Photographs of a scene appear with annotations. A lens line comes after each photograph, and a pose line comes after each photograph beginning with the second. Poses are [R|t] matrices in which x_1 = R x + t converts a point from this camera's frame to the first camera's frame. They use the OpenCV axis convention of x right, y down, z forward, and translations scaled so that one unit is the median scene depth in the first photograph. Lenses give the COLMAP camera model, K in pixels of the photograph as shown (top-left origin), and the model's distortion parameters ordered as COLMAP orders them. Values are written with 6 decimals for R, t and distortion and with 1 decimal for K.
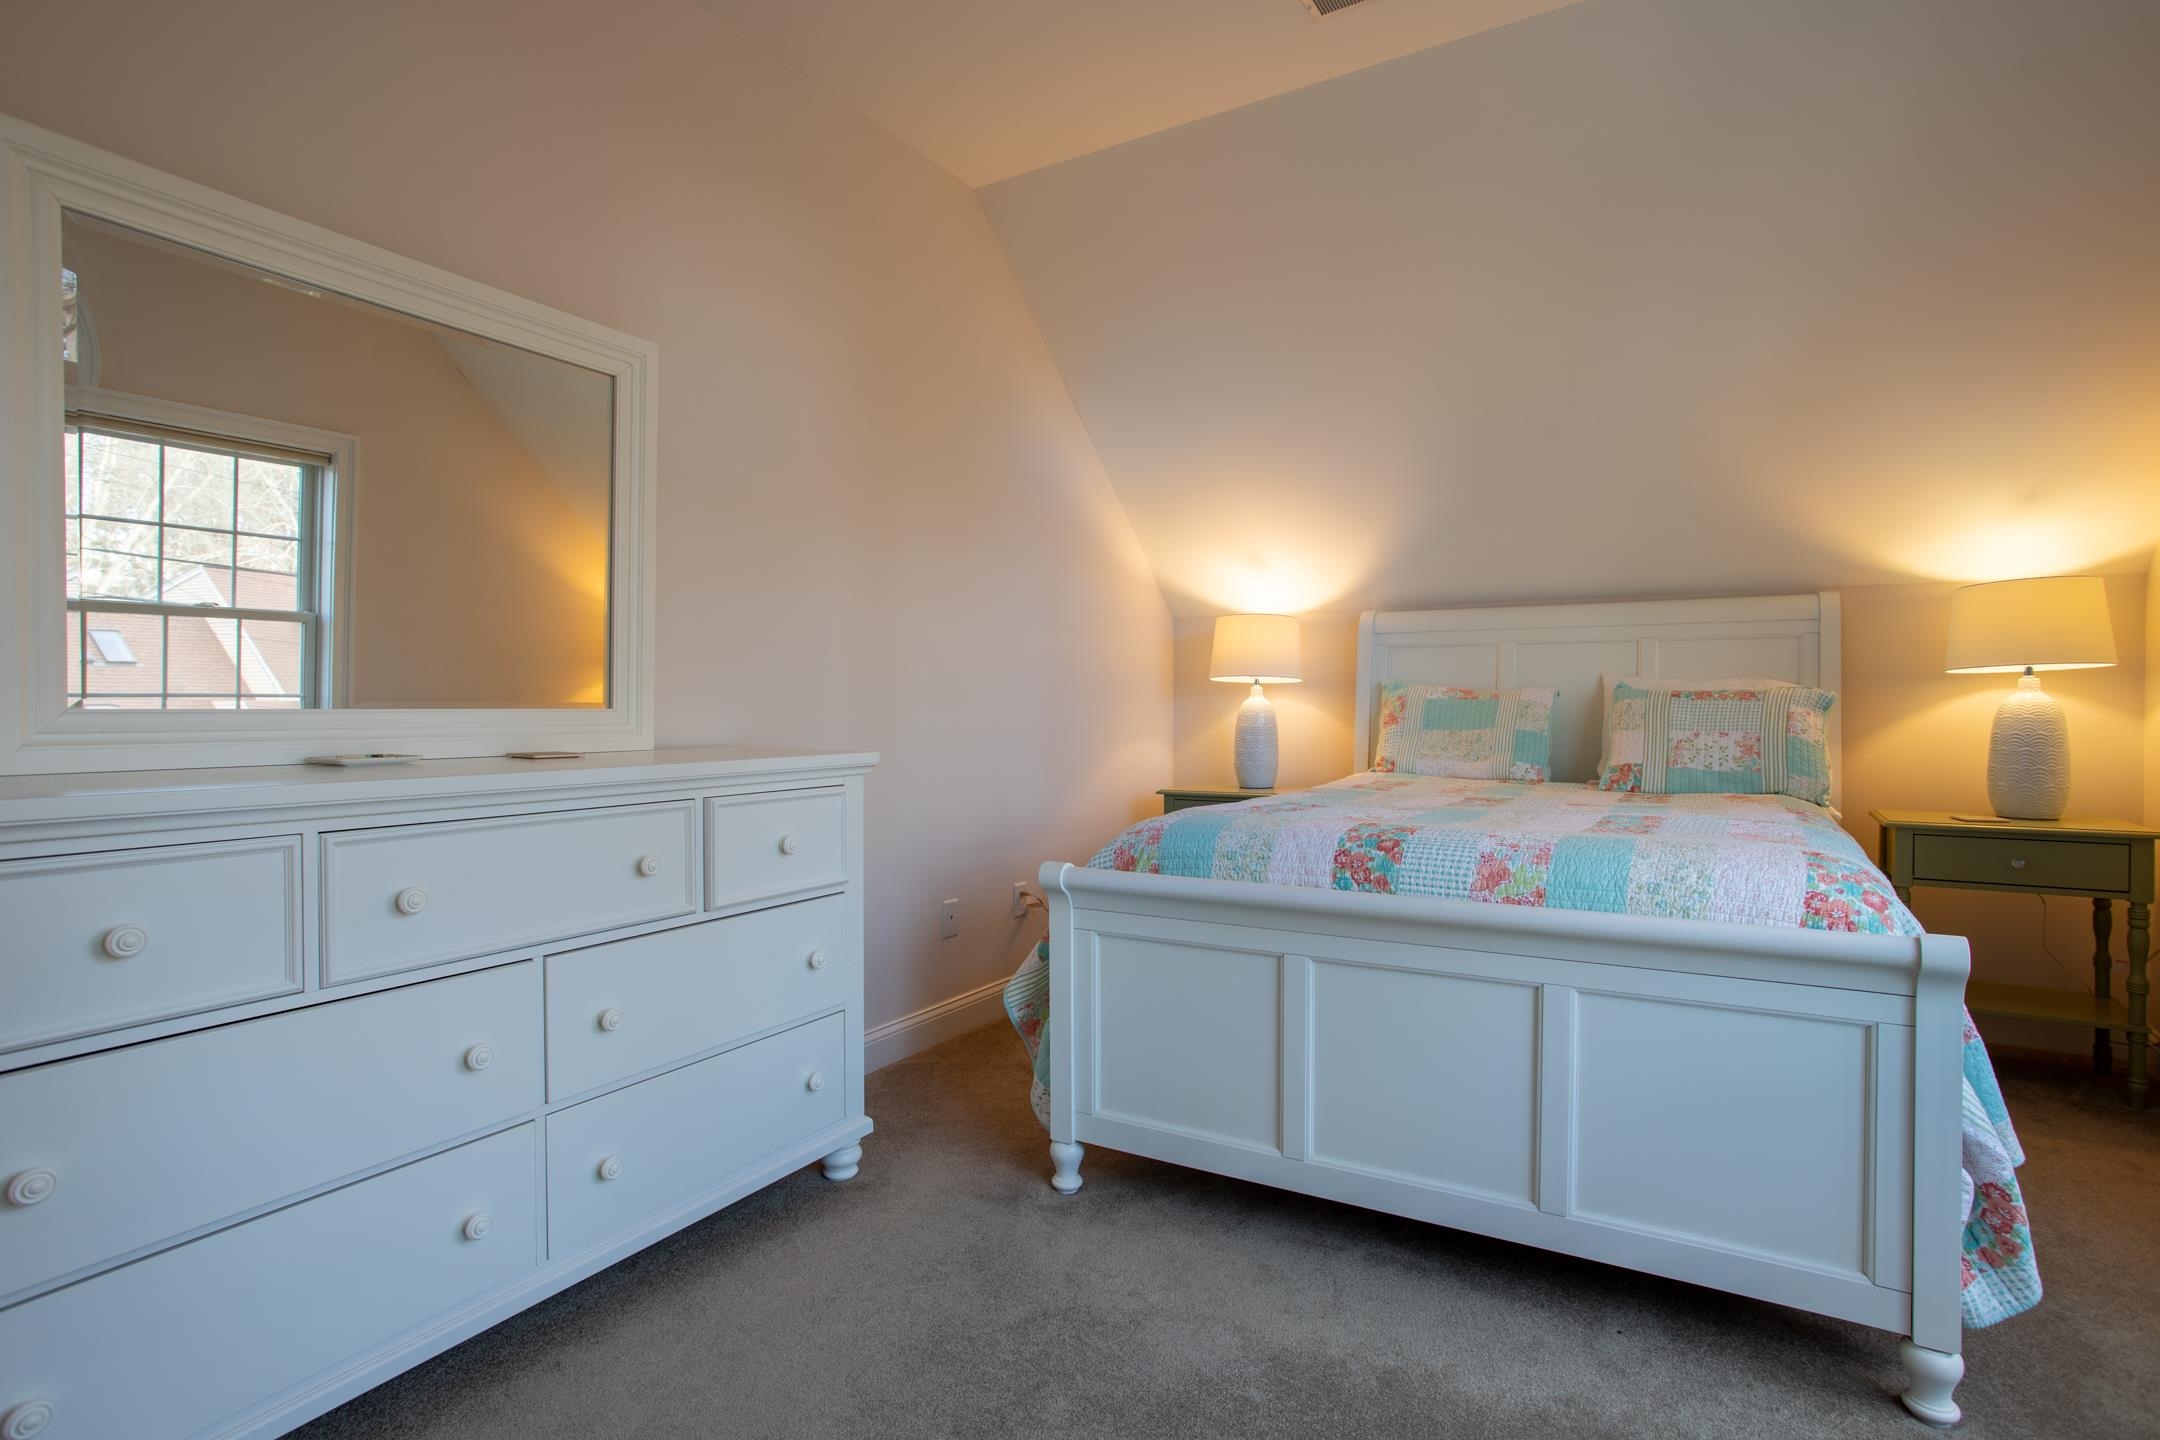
lens RADIAL K [[1059.3, 0, 1104.5], [0, 1059.3, 693.3], [0, 0, 1]] dist [-0.037267, 0.027125]
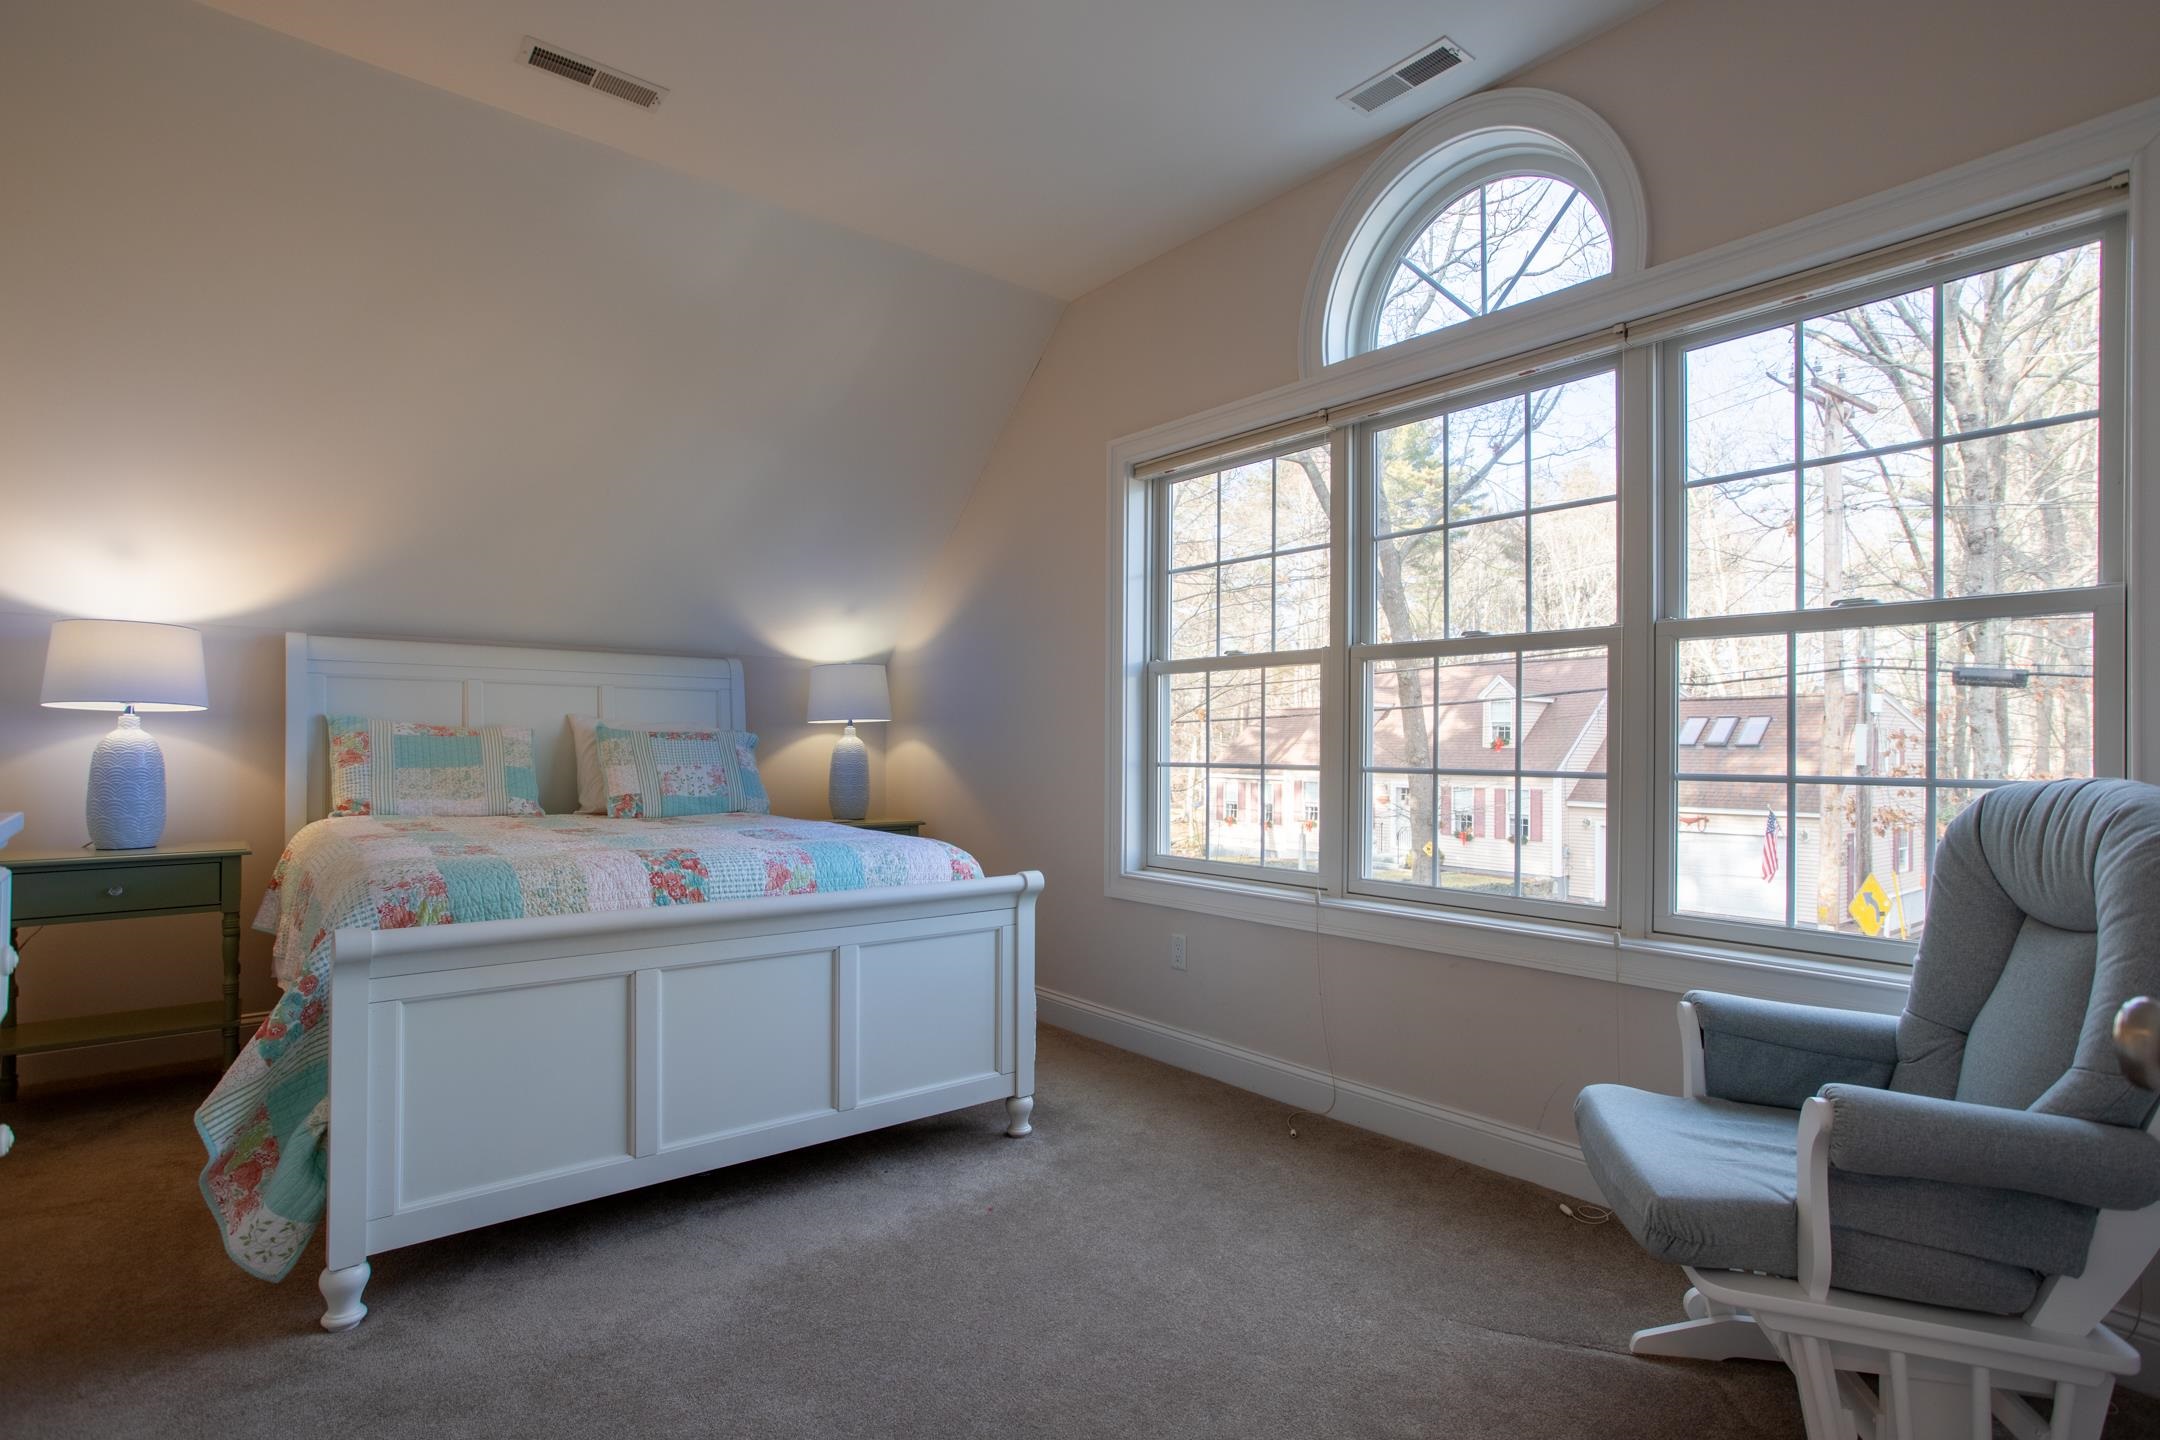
lens RADIAL K [[1059.3, 0, 1104.5], [0, 1059.3, 693.3], [0, 0, 1]] dist [-0.037267, 0.027125]
pose [[0.348284, 0.049585, 0.936077, -0.439405], [-0.016777, 0.998770, -0.046663, 0.001189], [-0.937239, 0.000547, 0.348688, 0.105220]]
